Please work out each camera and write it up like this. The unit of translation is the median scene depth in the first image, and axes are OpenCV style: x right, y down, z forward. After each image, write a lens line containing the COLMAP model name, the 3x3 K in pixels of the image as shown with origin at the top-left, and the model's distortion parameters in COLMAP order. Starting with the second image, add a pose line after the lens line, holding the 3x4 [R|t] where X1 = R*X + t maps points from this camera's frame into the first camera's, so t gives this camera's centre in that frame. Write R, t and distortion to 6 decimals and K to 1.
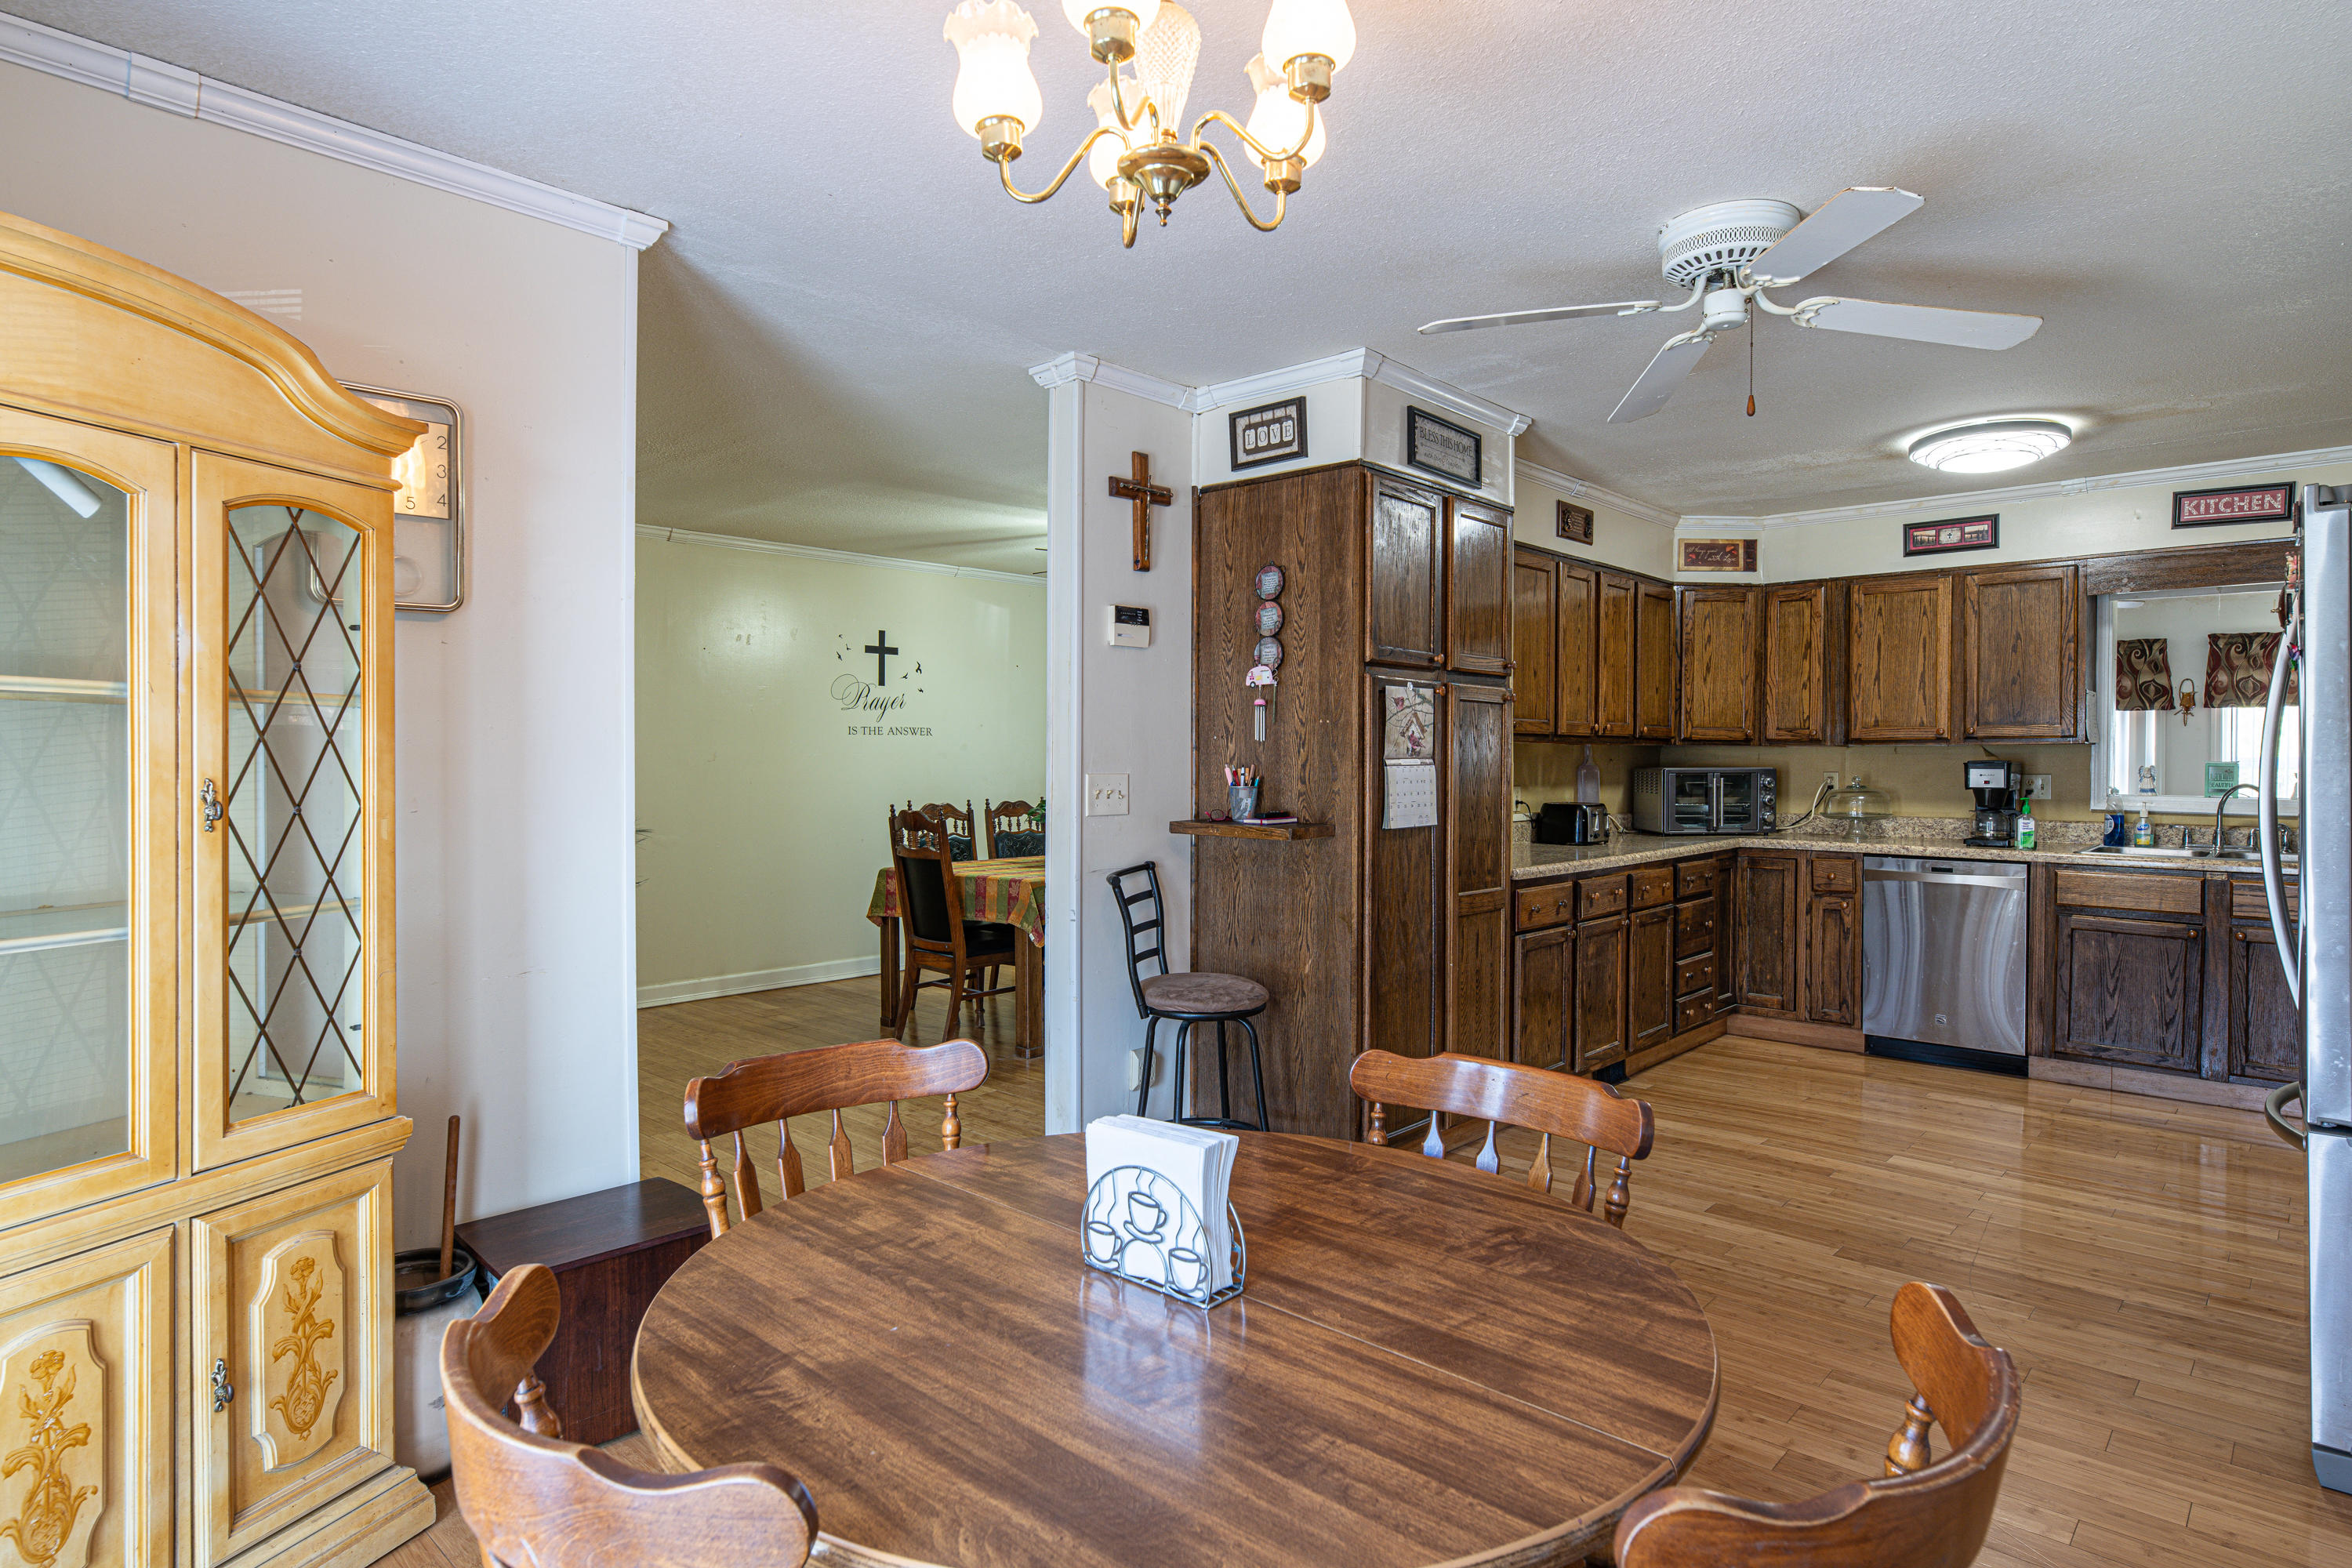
lens RADIAL K [[1257.4, 0, 1178.6], [0, 1257.4, 771.2], [0, 0, 1]] dist [-0.003603, 0.000463]
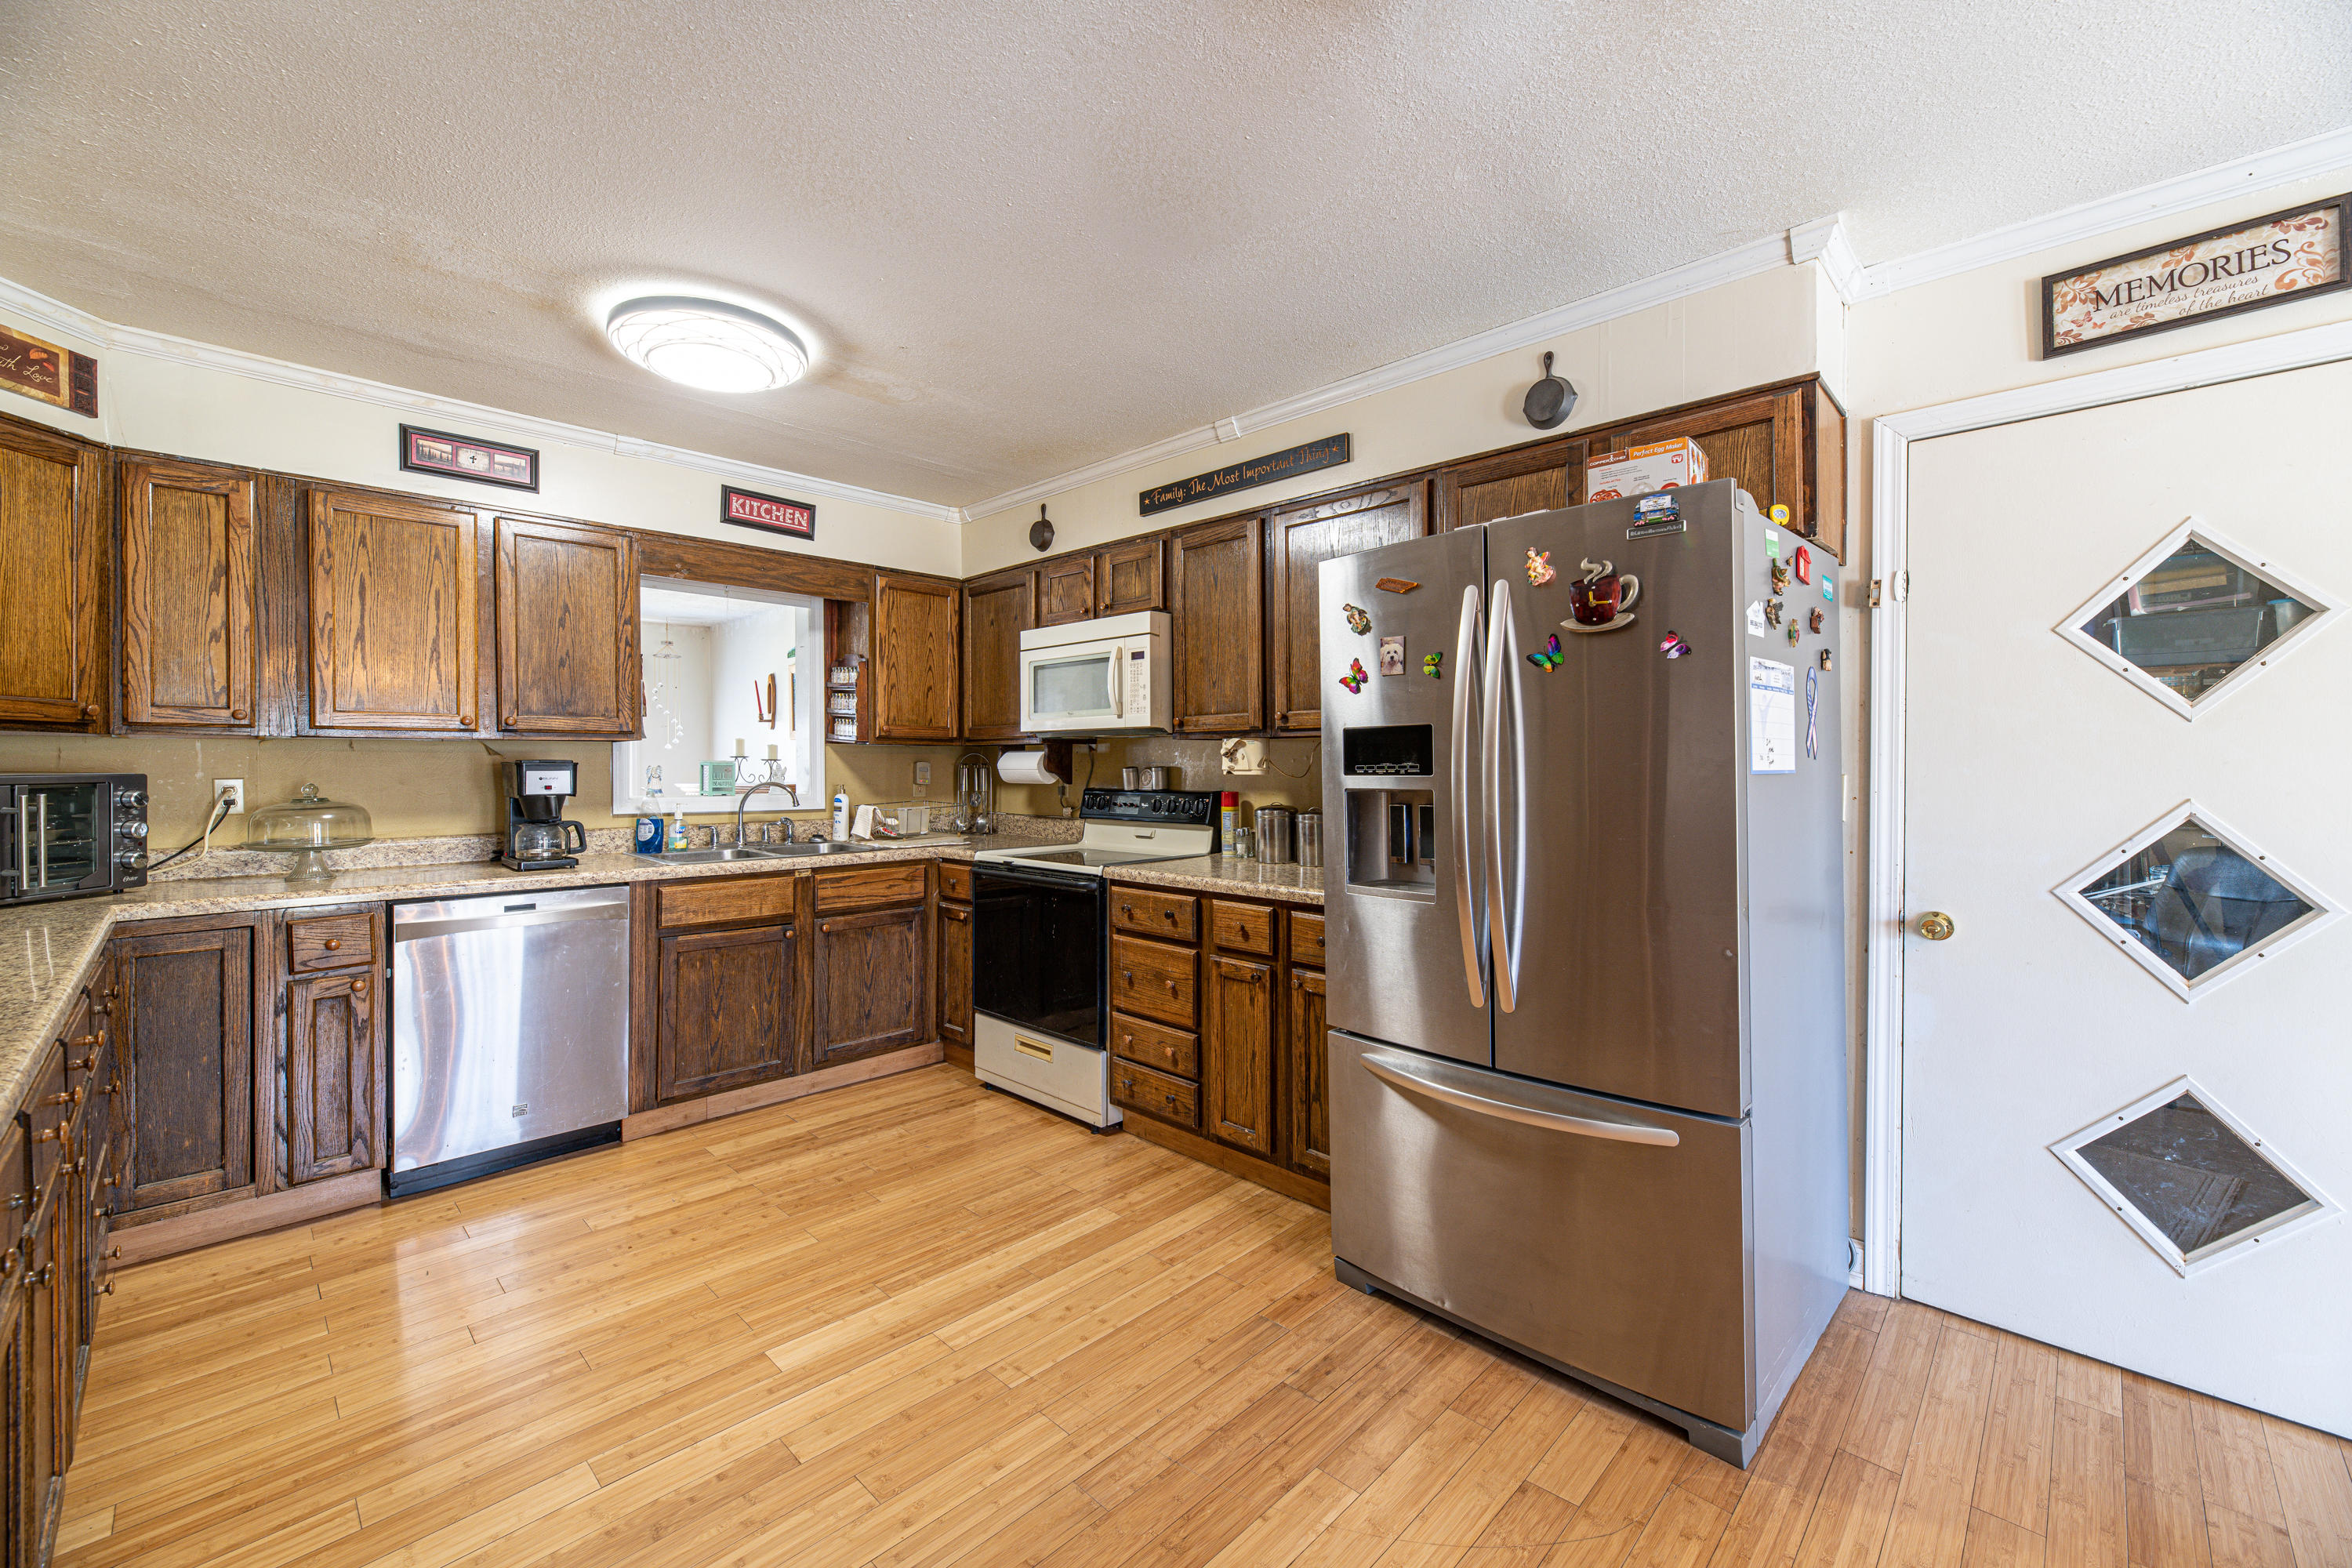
lens RADIAL K [[951.0, 0, 1184.9], [0, 951.0, 765.6], [0, 0, 1]] dist [0.002181, 0.000415]
pose [[0.023465, -0.002123, 0.999722, 0.054577], [0.012530, 0.999920, 0.001829, -0.000814], [-0.999646, 0.012484, 0.023490, 0.555606]]
